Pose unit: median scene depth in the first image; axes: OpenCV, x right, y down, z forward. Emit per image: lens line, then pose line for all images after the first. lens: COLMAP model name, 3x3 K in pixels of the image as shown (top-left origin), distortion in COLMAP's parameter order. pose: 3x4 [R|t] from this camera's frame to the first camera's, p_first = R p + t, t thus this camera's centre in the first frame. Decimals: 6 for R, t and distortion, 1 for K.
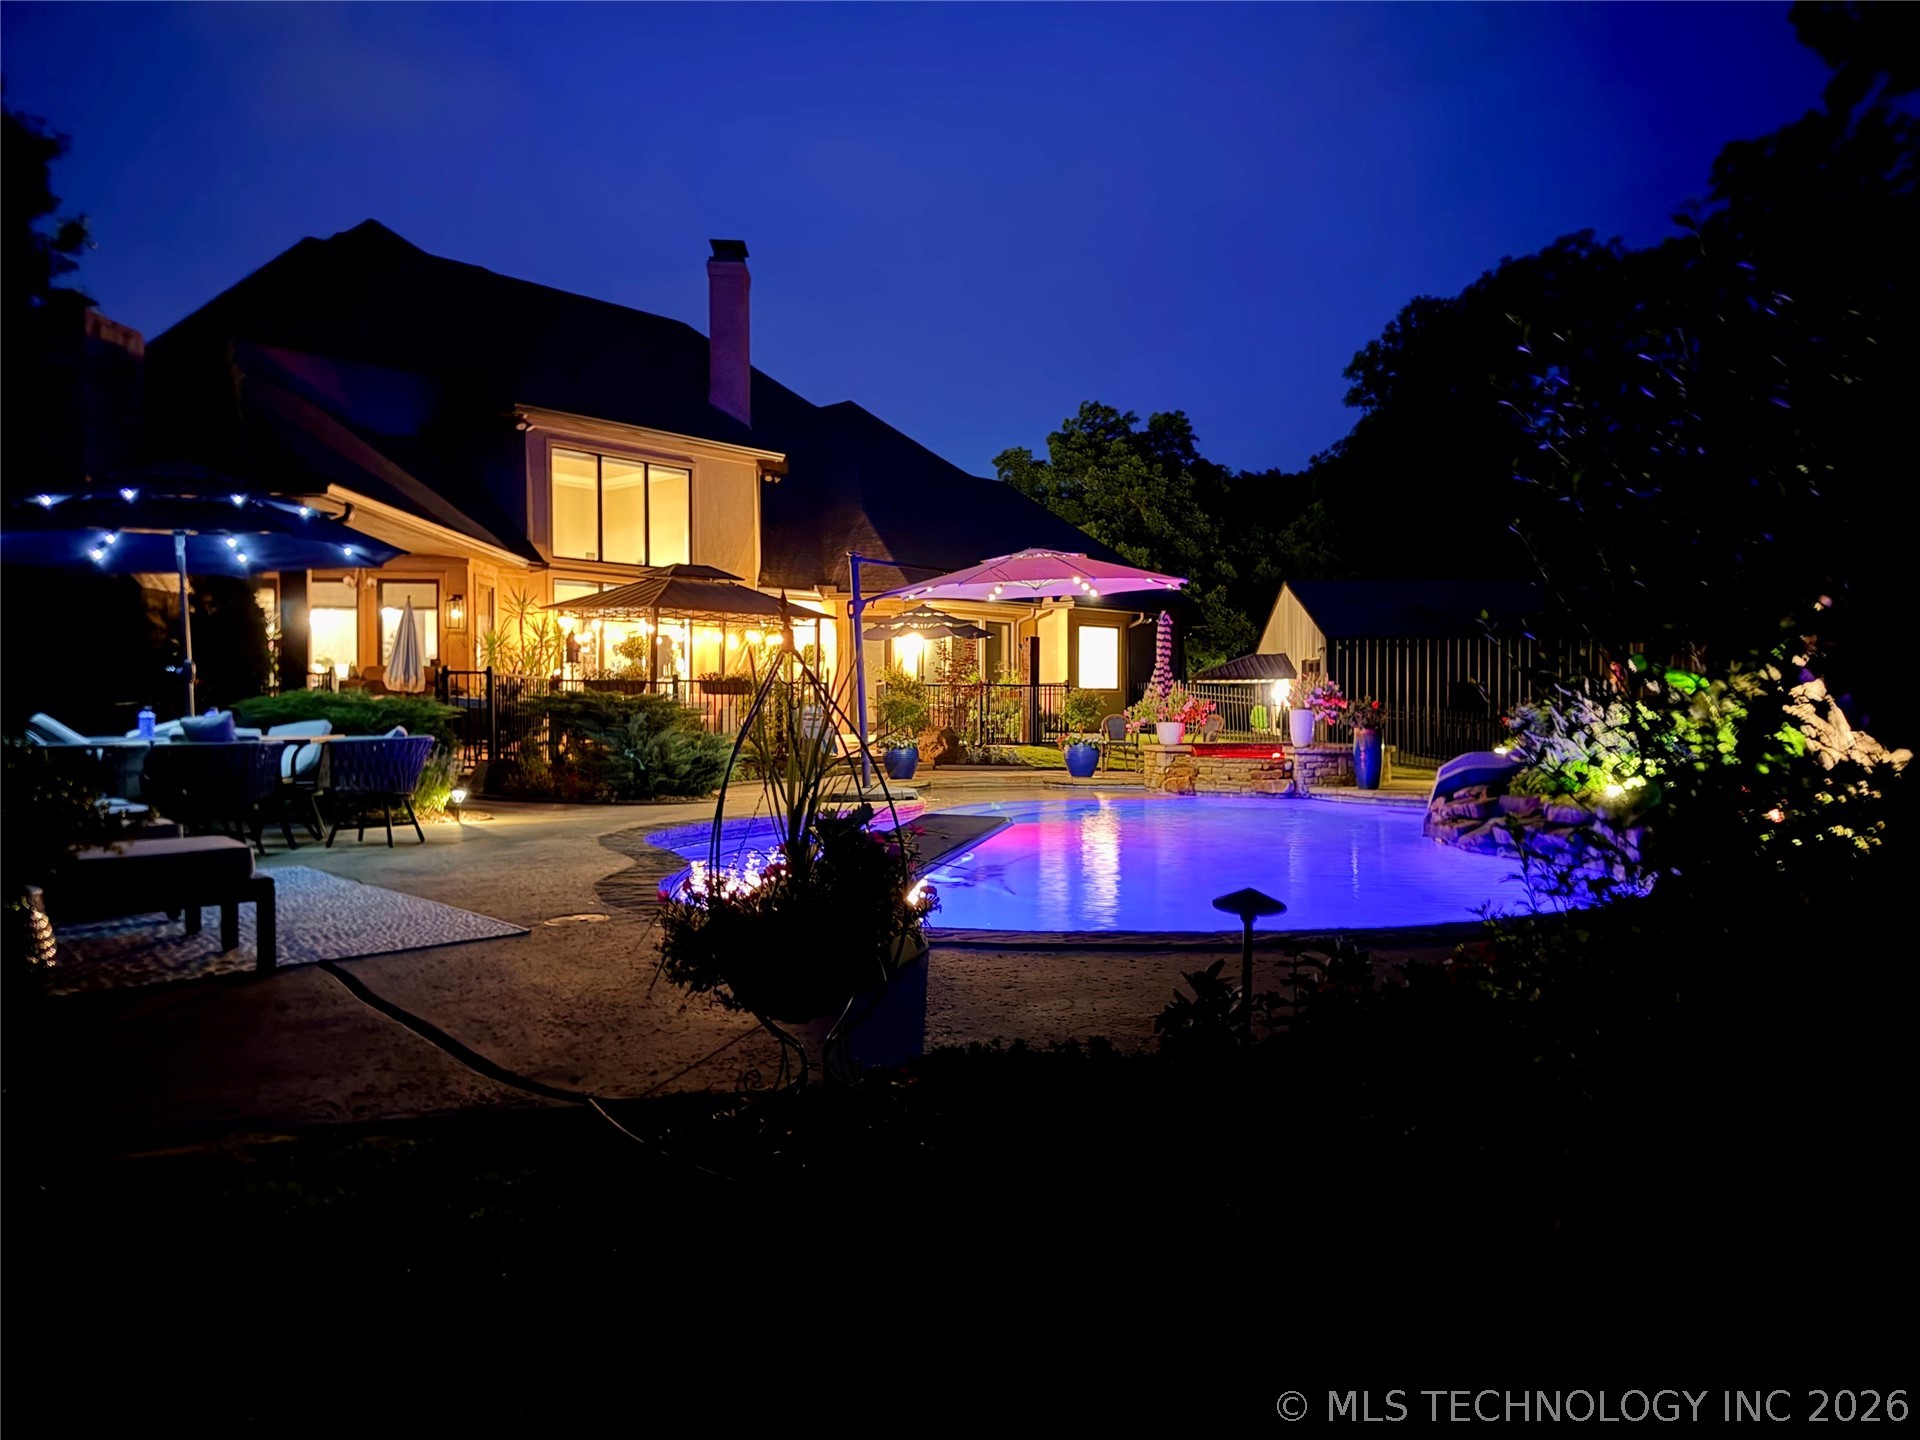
lens RADIAL K [[1362.6, 0, 960.0], [0, 1362.6, 720.0], [0, 0, 1]] dist [0.054964, -0.000079]
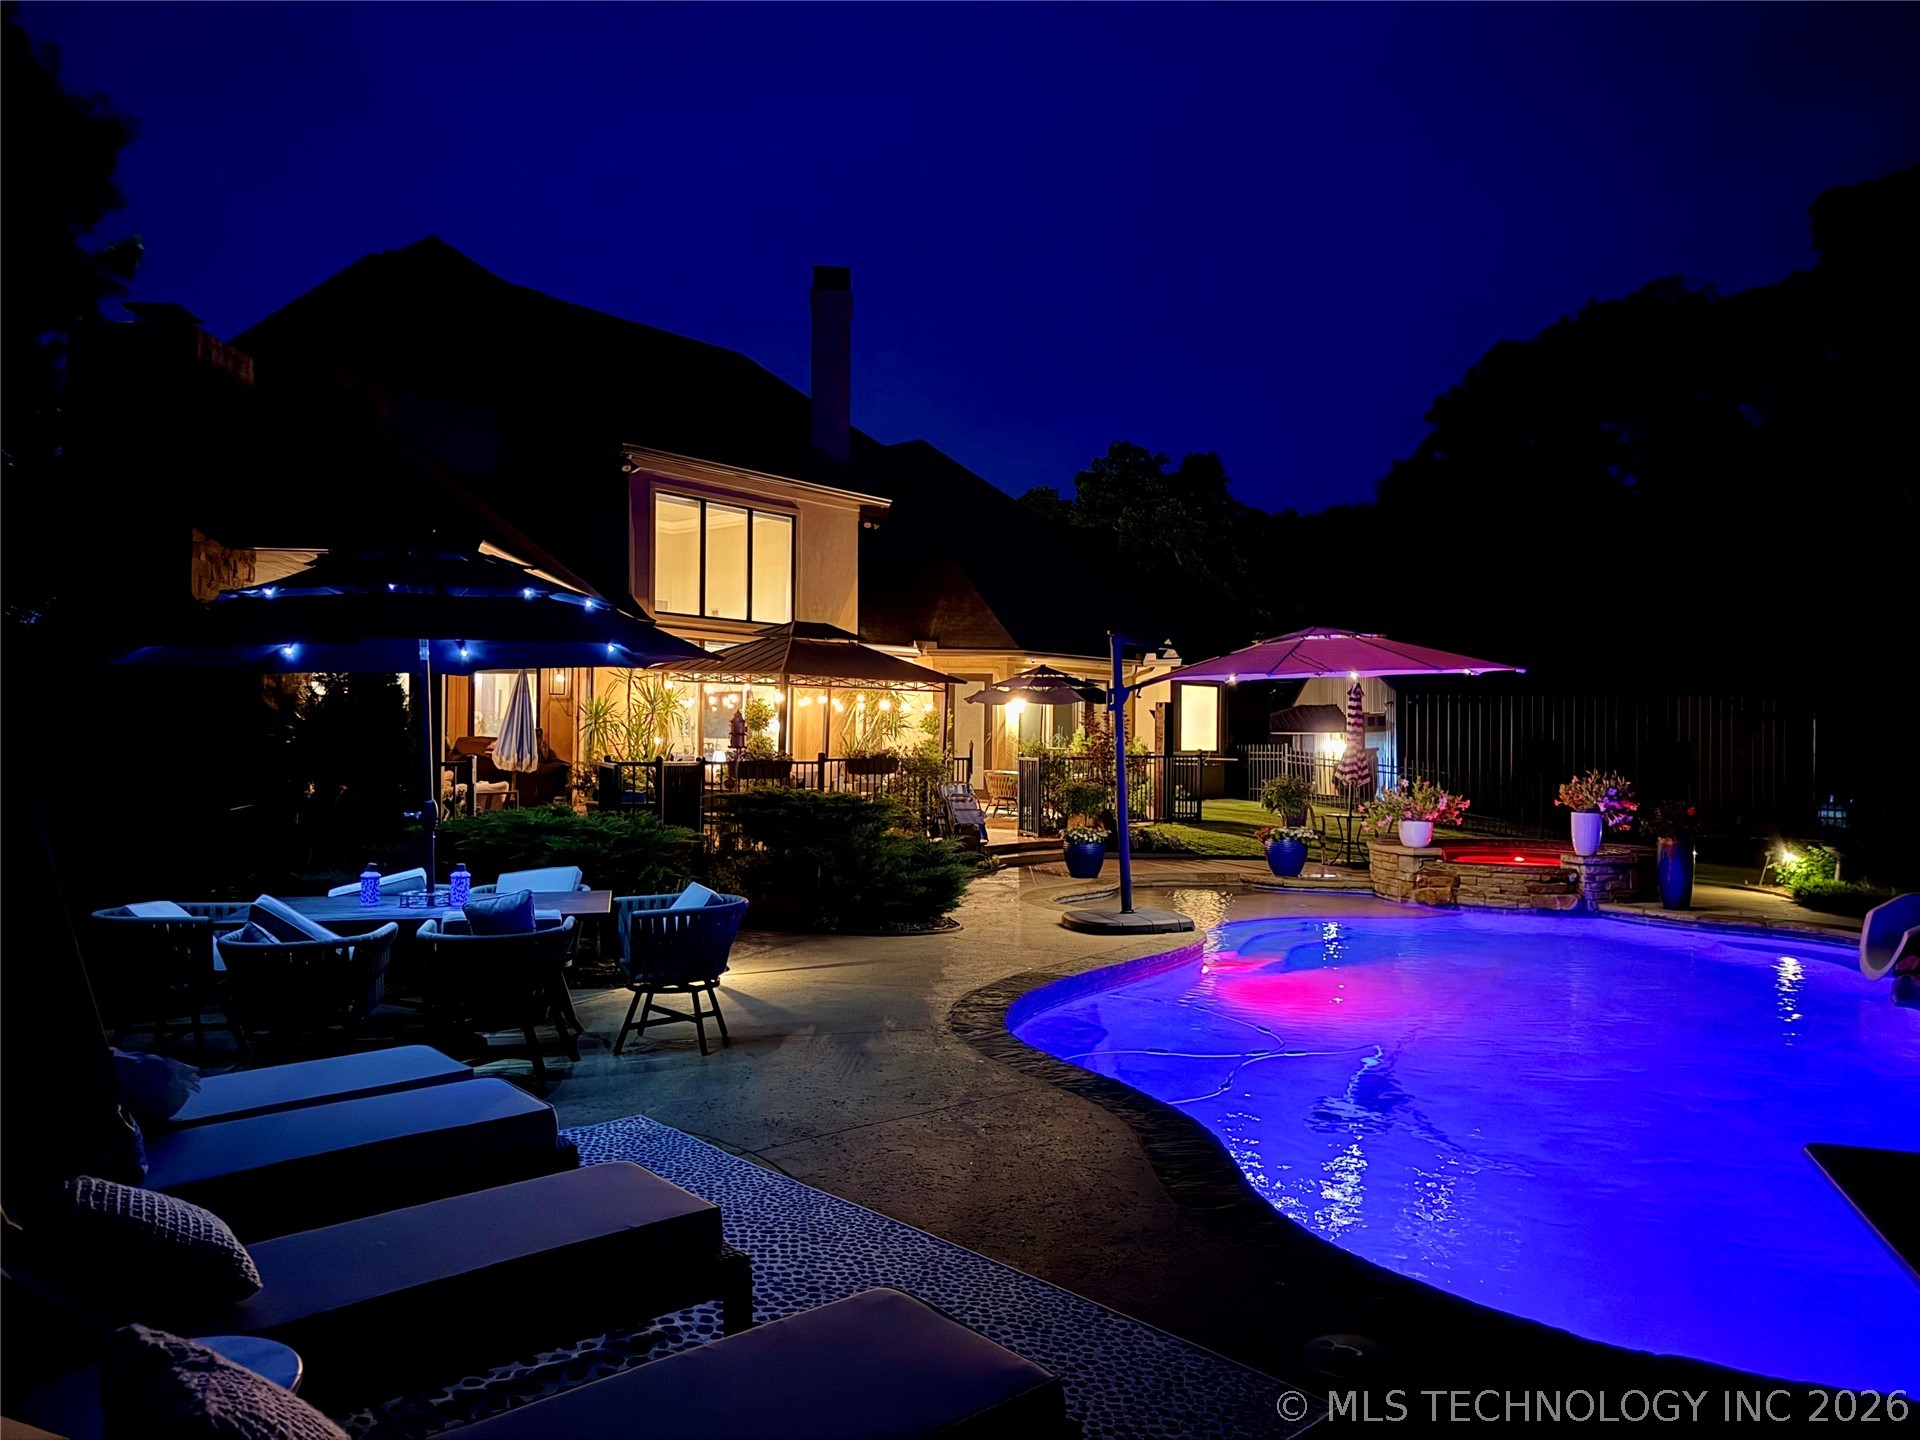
lens RADIAL K [[1362.6, 0, 960.0], [0, 1362.6, 720.0], [0, 0, 1]] dist [0.054964, -0.000079]
pose [[0.999765, 0.010336, 0.019068, -0.106396], [-0.009869, 0.999653, -0.024425, -0.026643], [-0.019313, 0.024231, 0.999520, 0.094462]]
